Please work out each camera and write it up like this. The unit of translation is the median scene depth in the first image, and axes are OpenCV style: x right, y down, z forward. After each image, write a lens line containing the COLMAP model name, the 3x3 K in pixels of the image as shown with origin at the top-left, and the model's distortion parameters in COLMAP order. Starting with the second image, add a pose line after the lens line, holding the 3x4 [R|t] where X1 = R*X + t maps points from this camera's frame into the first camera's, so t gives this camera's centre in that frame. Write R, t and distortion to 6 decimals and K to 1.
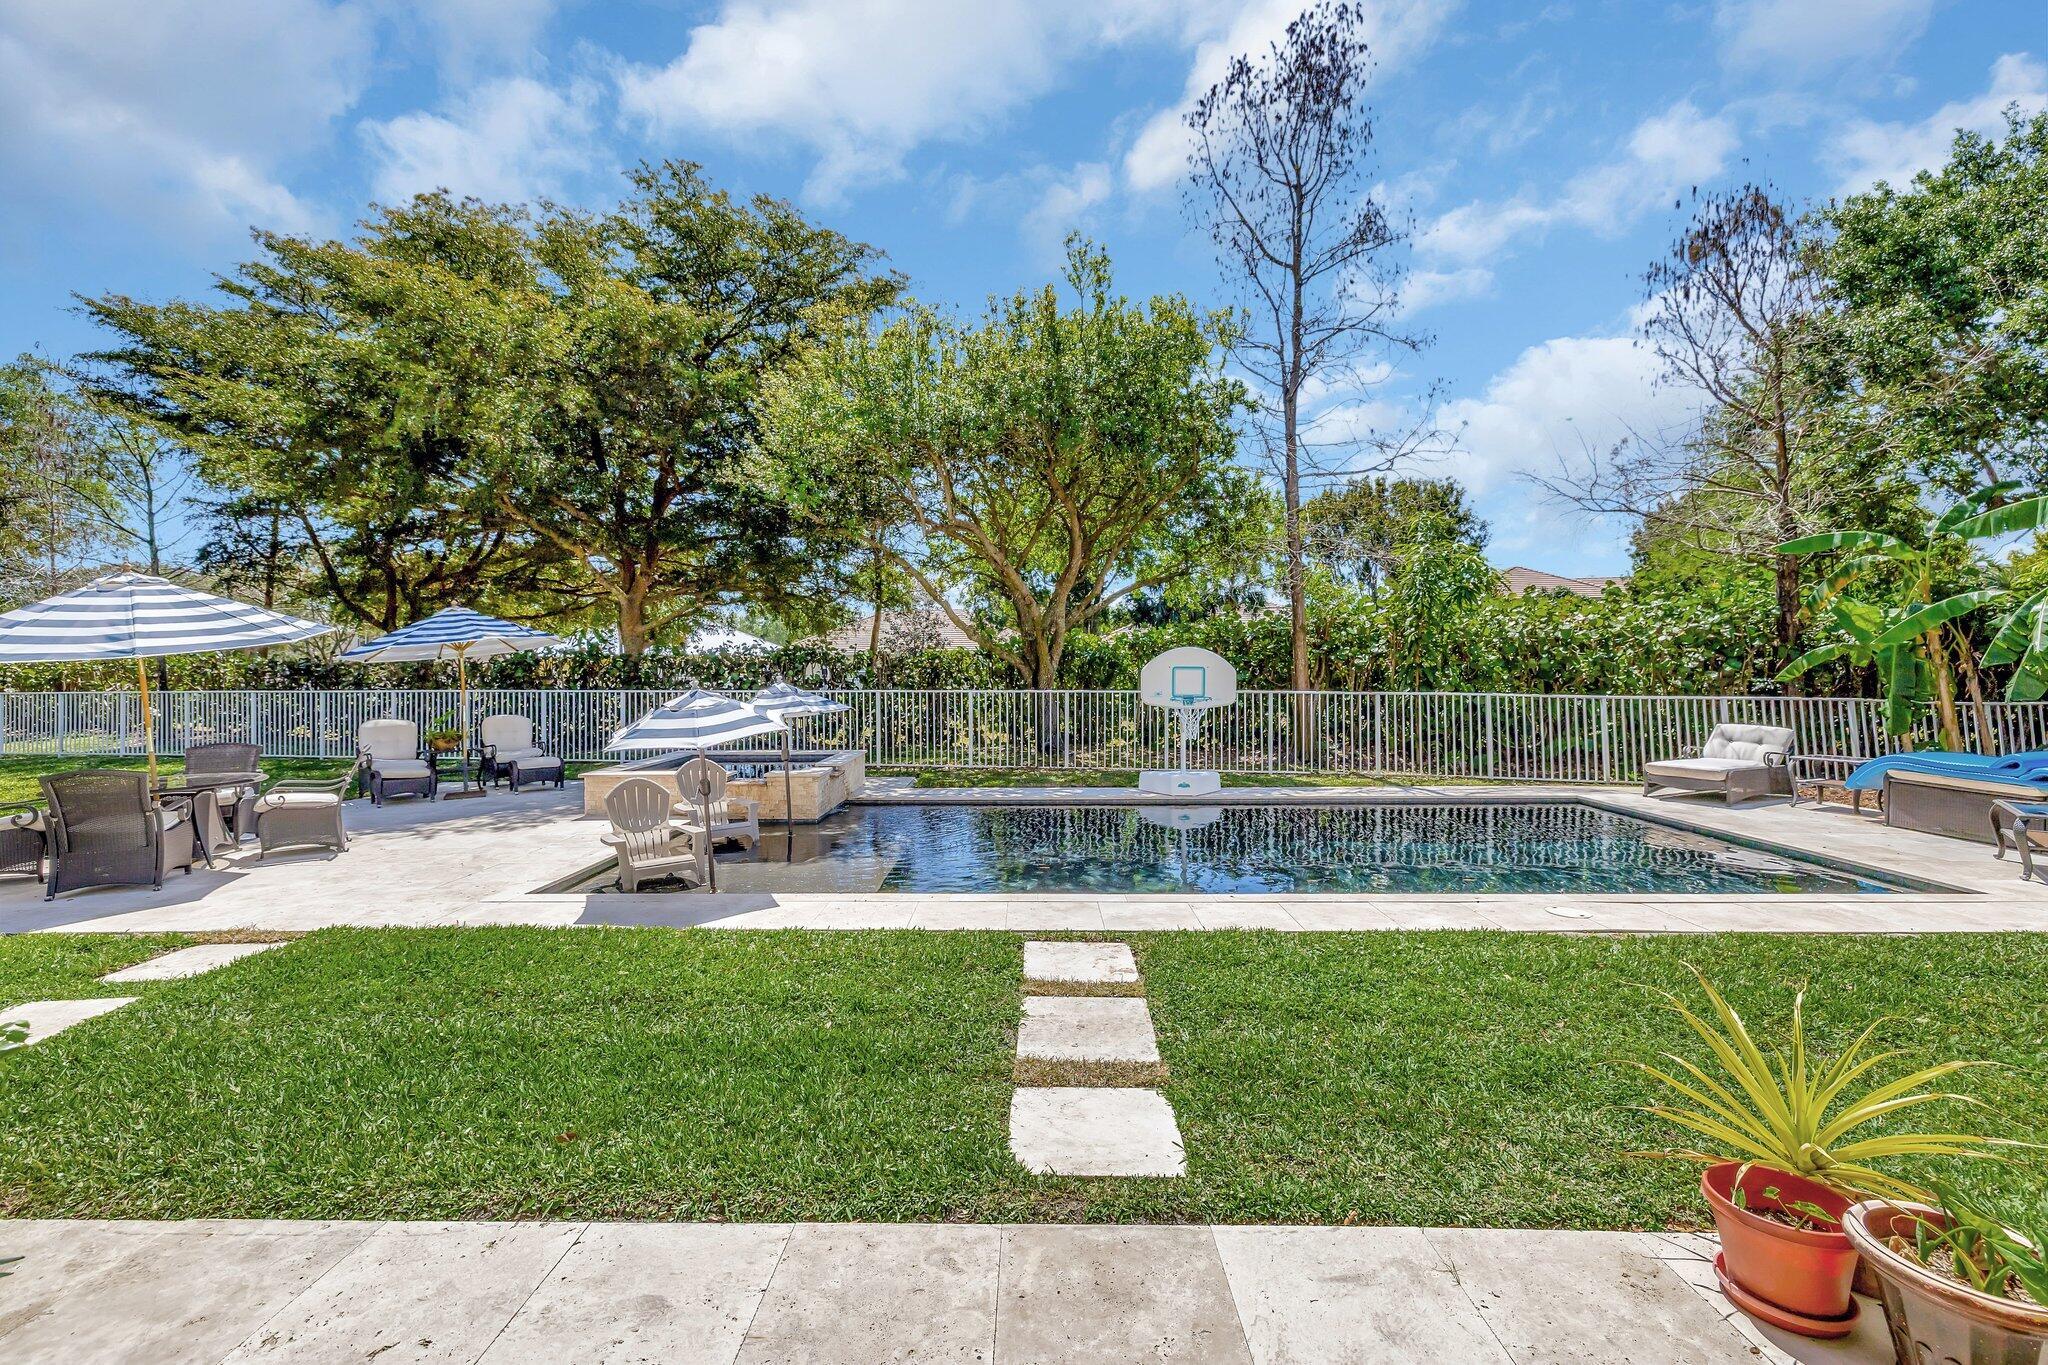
lens RADIAL K [[864.6, 0, 1021.2], [0, 864.6, 667.3], [0, 0, 1]] dist [-0.000496, -0.000434]
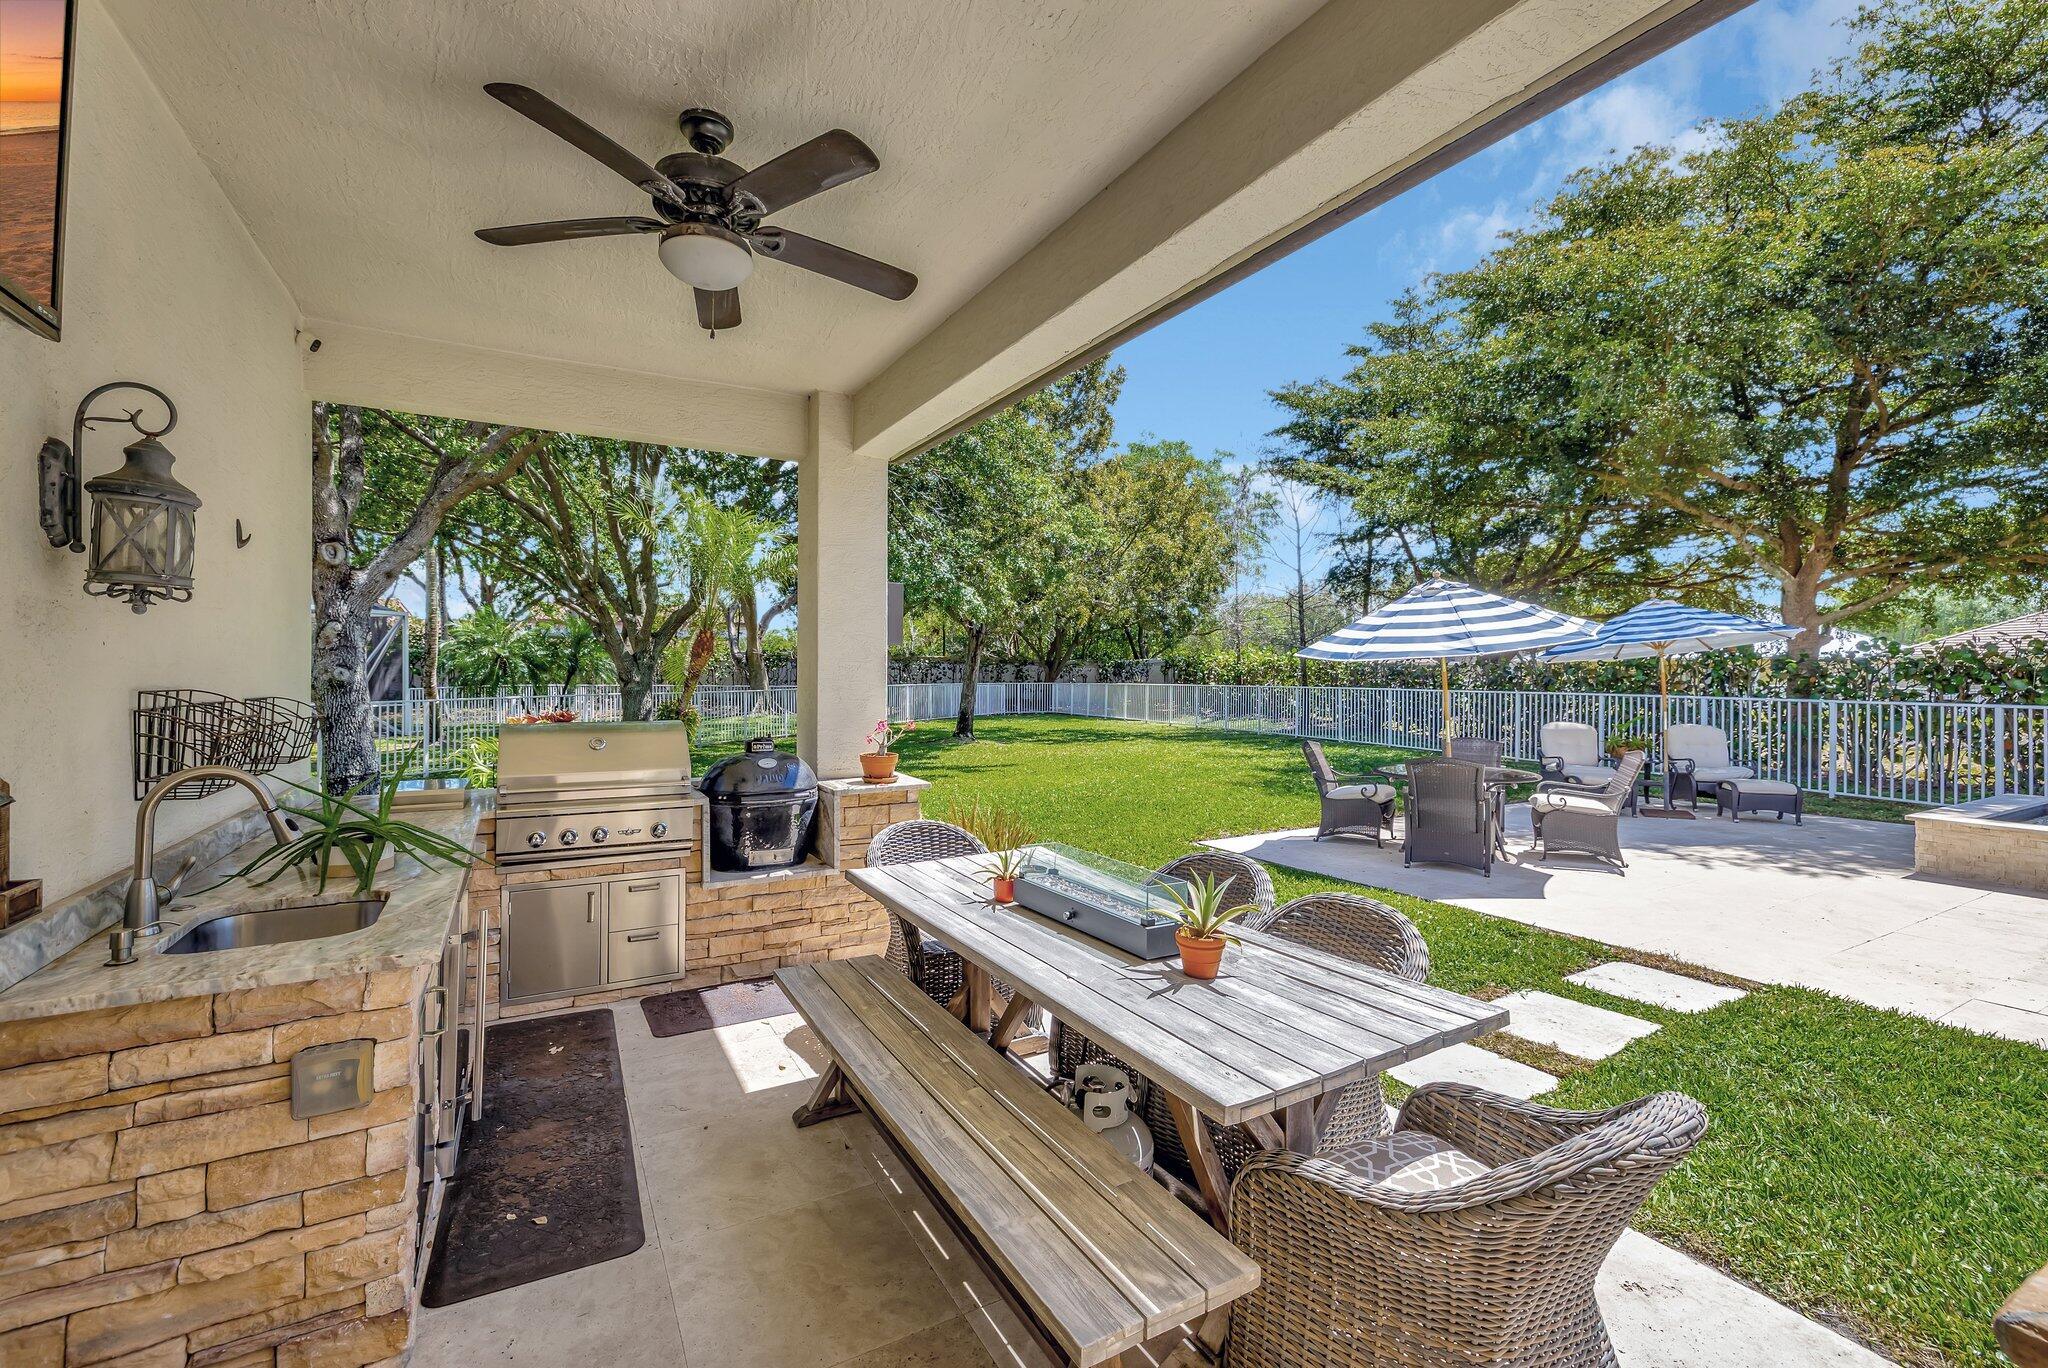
lens RADIAL K [[864.6, 0, 1010.4], [0, 864.6, 675.3], [0, 0, 1]] dist [-0.000496, -0.000434]
pose [[0.497285, 0.012144, -0.867502, -0.215116], [-0.008119, 0.999923, 0.009344, 0.004676], [0.867549, 0.002397, 0.497346, -0.016567]]
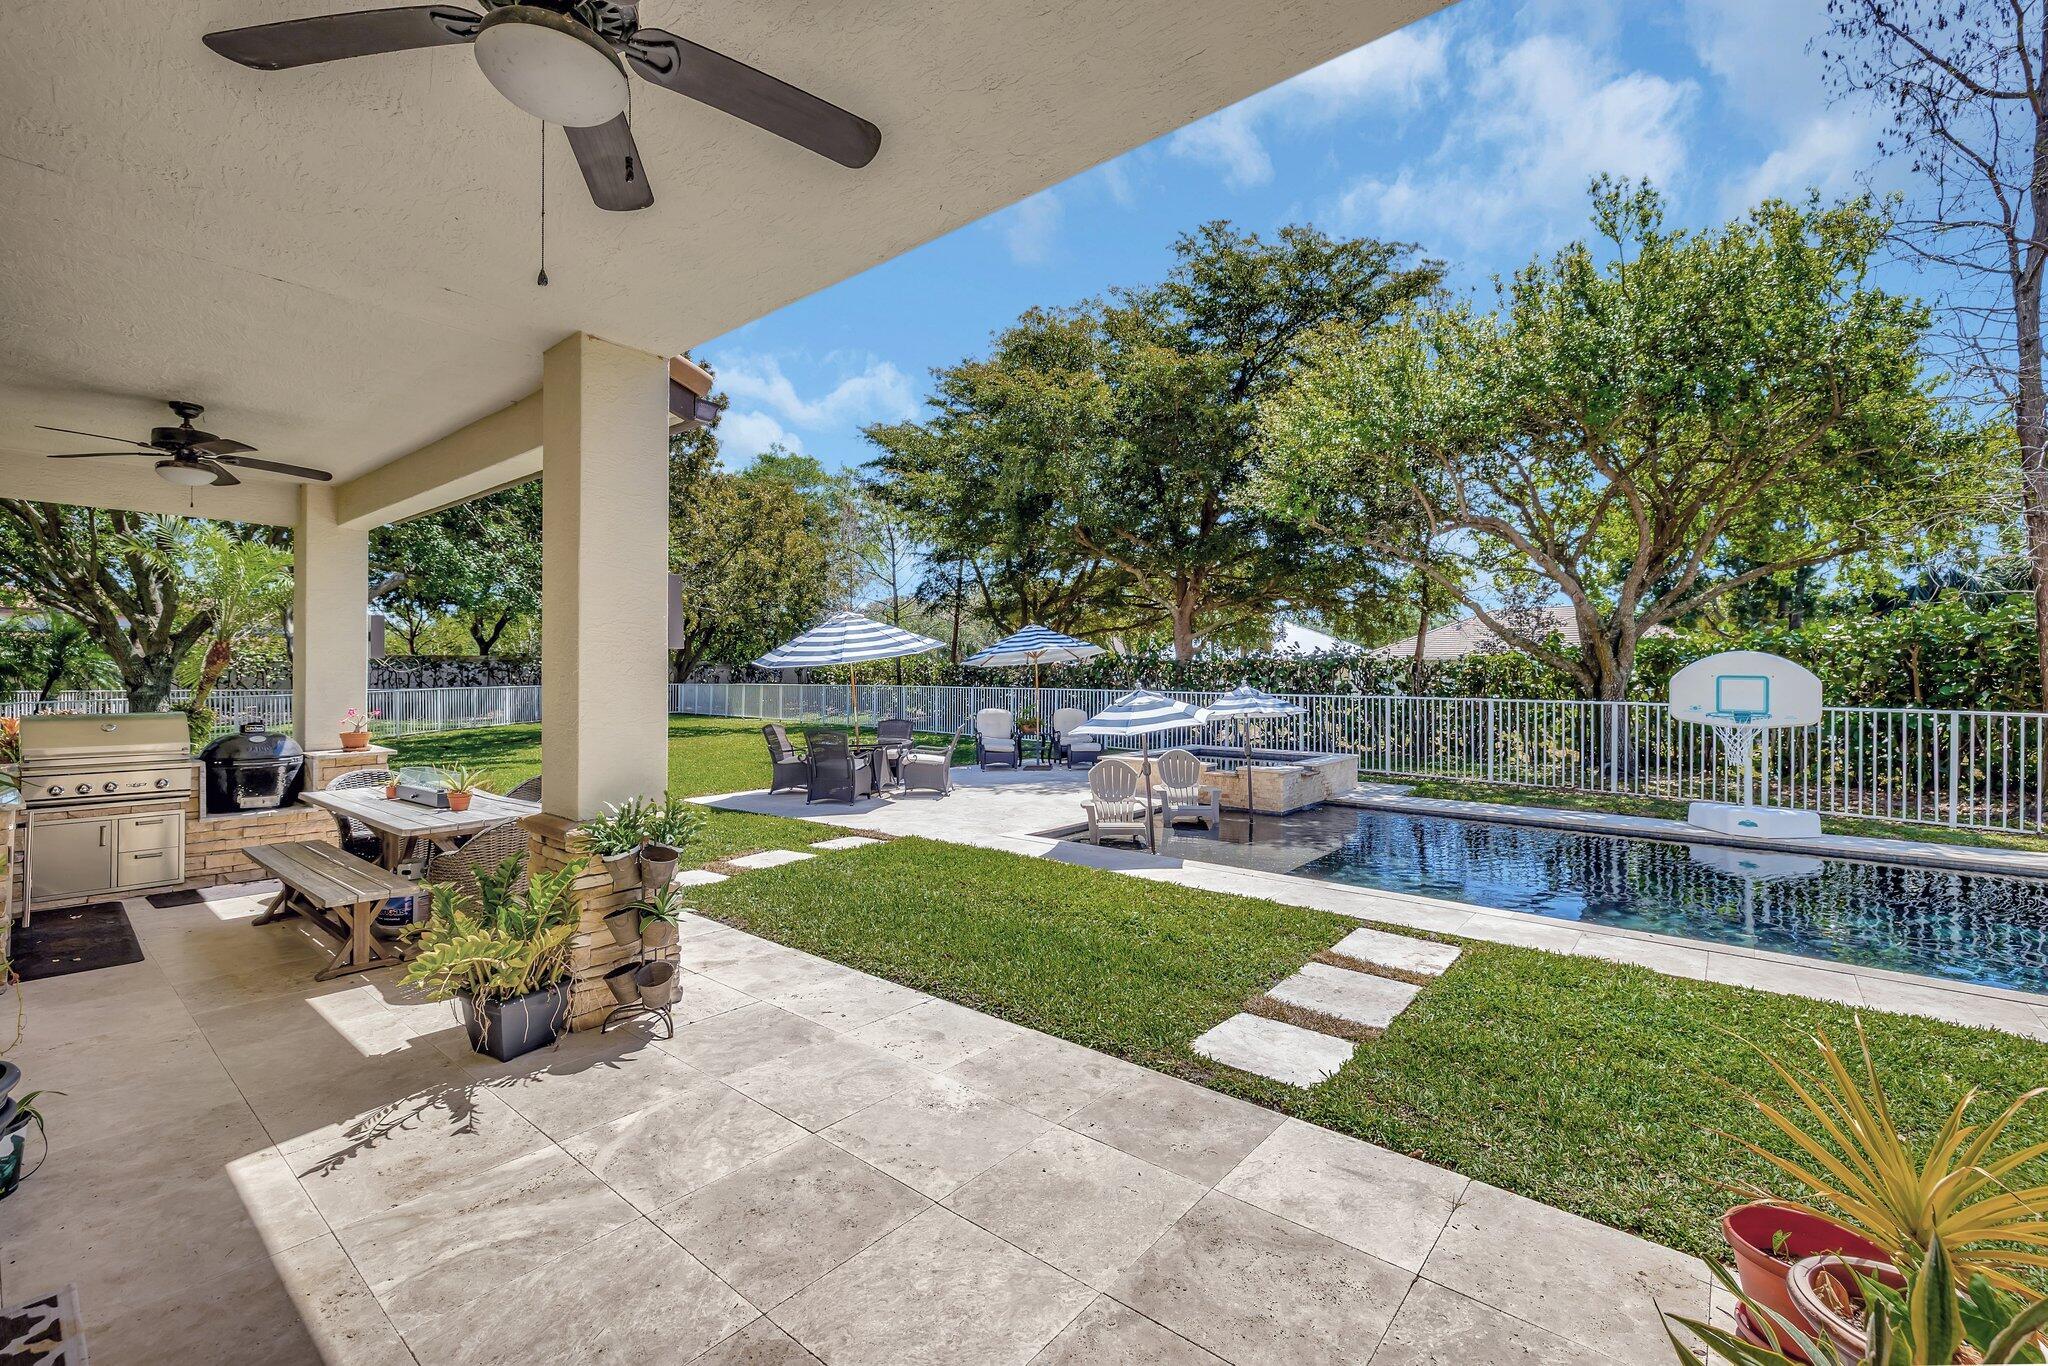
lens RADIAL K [[864.6, 0, 1009.8], [0, 864.6, 670.5], [0, 0, 1]] dist [-0.000496, -0.000434]
pose [[0.779356, 0.005984, -0.626553, 0.149528], [-0.007201, 0.999974, 0.000593, -0.000989], [0.626540, 0.004049, 0.779378, -0.053332]]
